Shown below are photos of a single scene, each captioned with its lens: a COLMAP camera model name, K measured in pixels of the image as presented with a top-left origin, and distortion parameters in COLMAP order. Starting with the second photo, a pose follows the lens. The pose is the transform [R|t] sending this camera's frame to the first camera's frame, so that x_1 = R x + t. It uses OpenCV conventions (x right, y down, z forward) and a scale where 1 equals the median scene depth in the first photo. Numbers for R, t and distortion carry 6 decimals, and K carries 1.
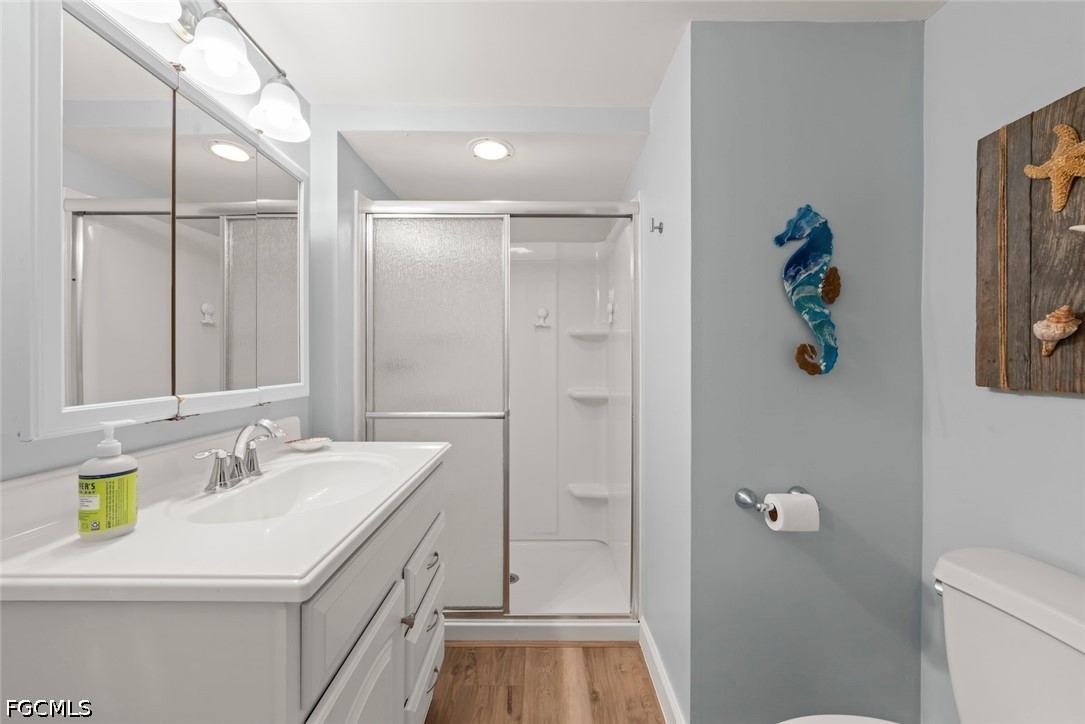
lens RADIAL K [[420.5, 0, 541.5], [0, 420.5, 357.9], [0, 0, 1]] dist [0.000520, 0.000098]
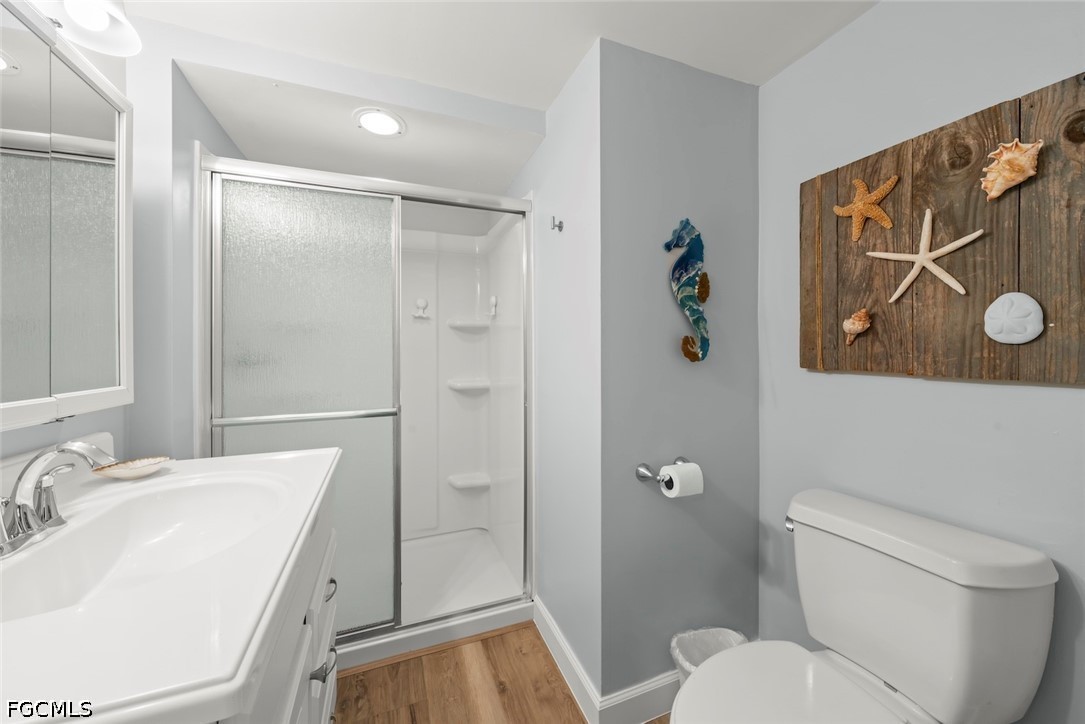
lens RADIAL K [[396.0, 0, 540.1], [0, 396.0, 347.0], [0, 0, 1]] dist [0.000533, -0.000028]
pose [[0.933944, -0.005852, 0.357370, -0.154857], [0.007900, 0.999960, -0.004272, -0.000170], [-0.357331, 0.006813, 0.933953, 0.106209]]
